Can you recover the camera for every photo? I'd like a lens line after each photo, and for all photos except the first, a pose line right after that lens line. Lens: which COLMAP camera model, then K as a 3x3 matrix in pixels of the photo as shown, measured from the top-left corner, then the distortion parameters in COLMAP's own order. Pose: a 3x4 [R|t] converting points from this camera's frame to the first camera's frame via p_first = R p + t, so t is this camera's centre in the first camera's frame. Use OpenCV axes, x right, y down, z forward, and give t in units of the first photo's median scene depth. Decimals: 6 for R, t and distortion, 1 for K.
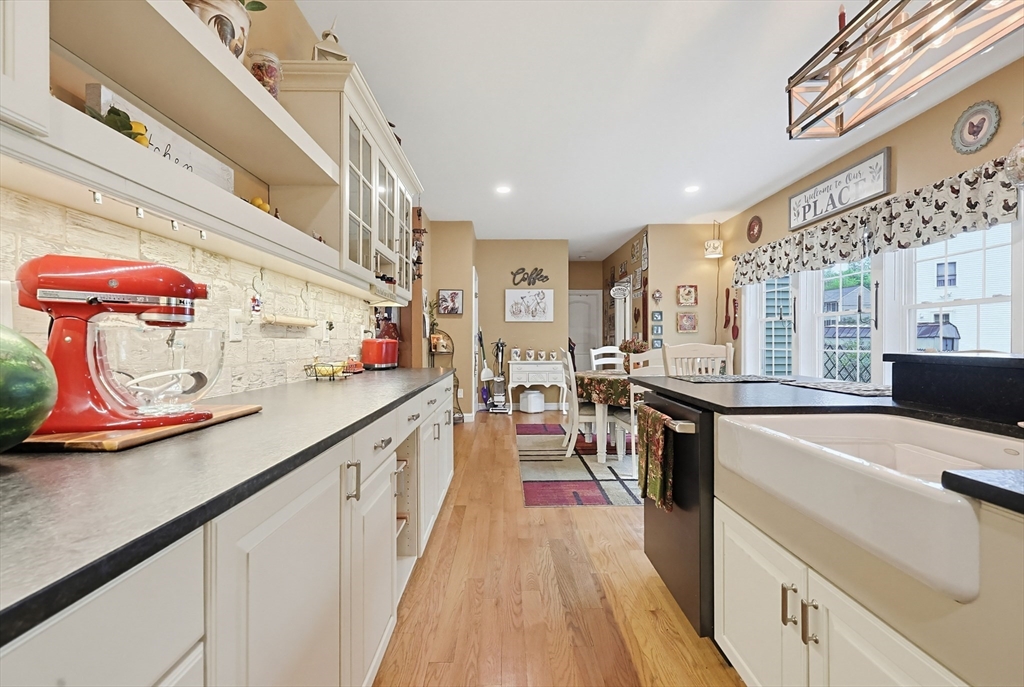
lens RADIAL K [[436.8, 0, 512.5], [0, 436.8, 344.4], [0, 0, 1]] dist [-0.001008, -0.000225]
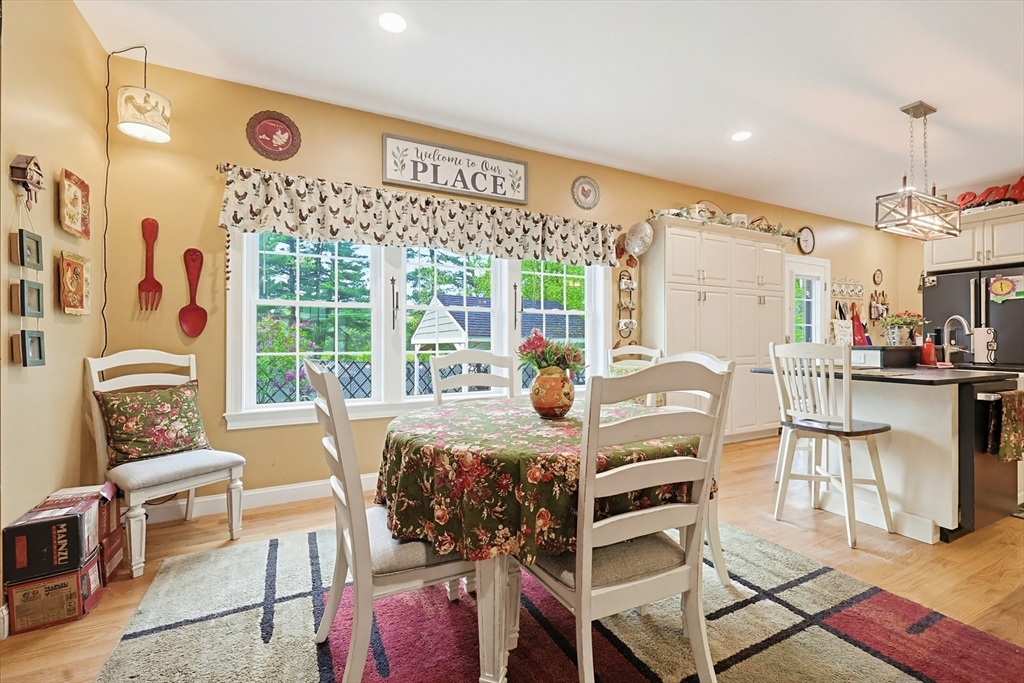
lens RADIAL K [[436.8, 0, 512.3], [0, 436.8, 339.0], [0, 0, 1]] dist [-0.001008, -0.000225]
pose [[-0.441047, 0.005311, 0.897468, -0.106883], [0.006932, 0.999973, -0.002511, -0.008388], [-0.897457, 0.005114, -0.441072, 1.564964]]
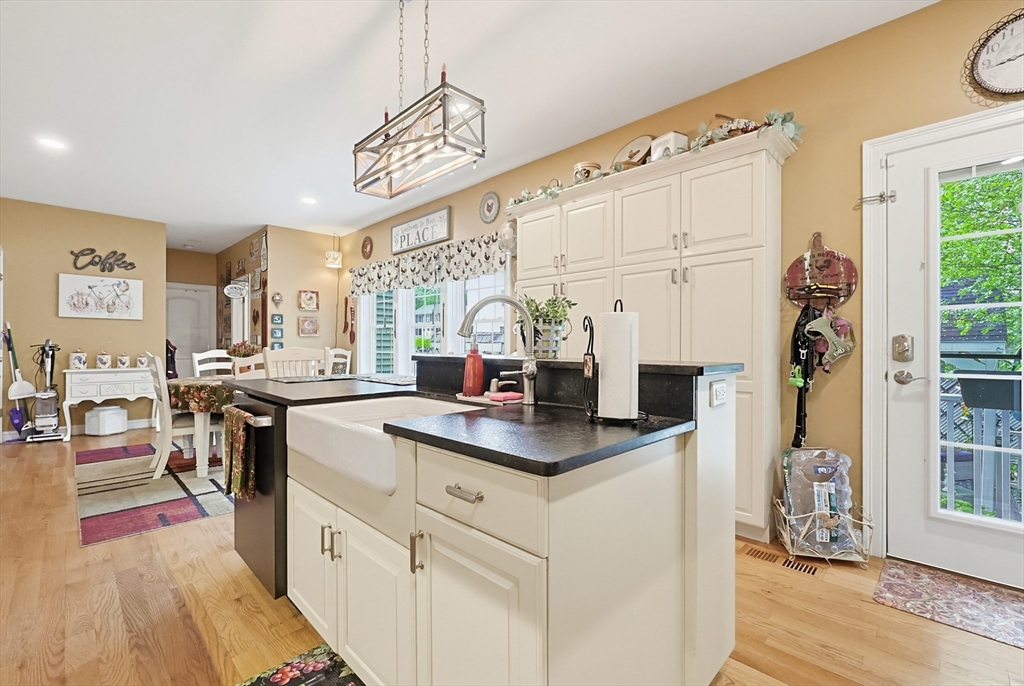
lens RADIAL K [[436.8, 0, 503.6], [0, 436.8, 346.0], [0, 0, 1]] dist [-0.001008, -0.000225]
pose [[0.718834, 0.003950, 0.695171, 0.024157], [-0.001530, 0.999990, -0.004100, -0.001817], [-0.695180, 0.001884, 0.718833, -0.118163]]
